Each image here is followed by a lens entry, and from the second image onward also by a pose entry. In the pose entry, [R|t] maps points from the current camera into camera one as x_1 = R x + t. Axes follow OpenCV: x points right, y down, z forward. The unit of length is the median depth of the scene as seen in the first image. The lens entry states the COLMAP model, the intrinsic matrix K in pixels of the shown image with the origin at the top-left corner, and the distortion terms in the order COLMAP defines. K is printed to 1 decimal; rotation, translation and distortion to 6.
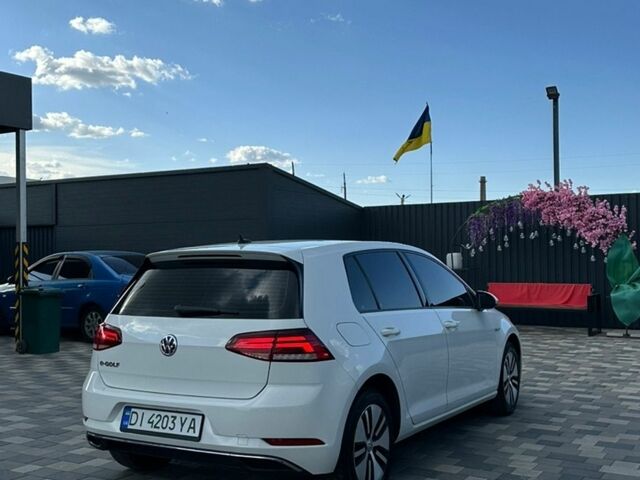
lens RADIAL K [[769.2, 0, 320.0], [0, 769.2, 240.0], [0, 0, 1]] dist [0.105502, -0.028398]
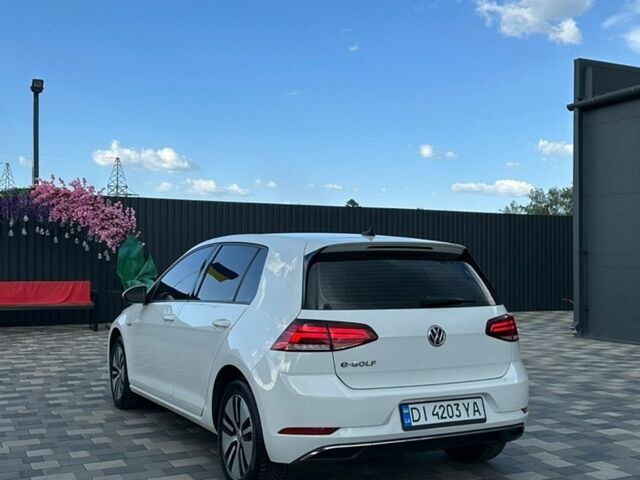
lens RADIAL K [[769.2, 0, 320.0], [0, 769.2, 240.0], [0, 0, 1]] dist [0.105502, -0.028398]
pose [[0.526646, 0.034526, 0.849383, -0.380457], [-0.033276, 0.999246, -0.019986, 0.012997], [-0.849433, -0.017738, 0.527398, 0.205179]]
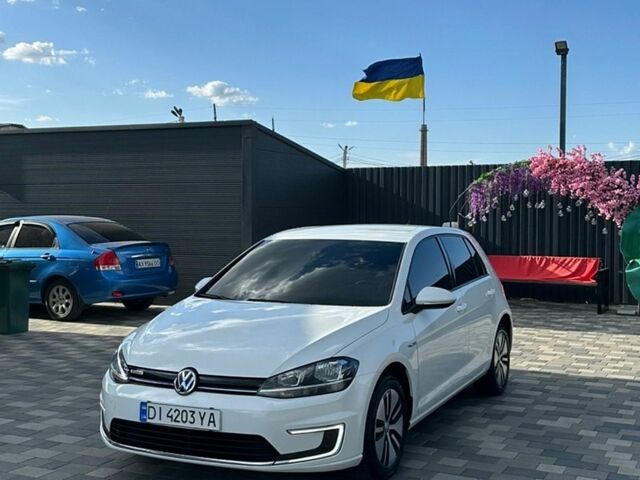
lens RADIAL K [[871.6, 0, 315.2], [0, 871.6, 238.0], [0, 0, 1]] dist [0.119188, -0.046007]
pose [[0.995940, 0.009959, 0.089472, -0.089928], [-0.014520, 0.998620, 0.050480, -0.016518], [-0.088846, -0.051574, 0.994709, -0.019114]]
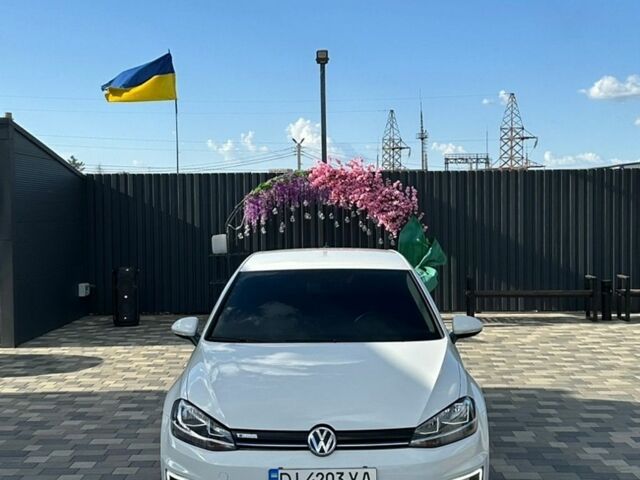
lens RADIAL K [[947.7, 0, 320.0], [0, 947.7, 240.0], [0, 0, 1]] dist [0.156912, -0.041748]
pose [[0.857978, -0.013903, 0.513499, -0.310394], [-0.011001, 0.998907, 0.045426, -0.030003], [-0.513569, -0.044623, 0.856887, 0.047931]]
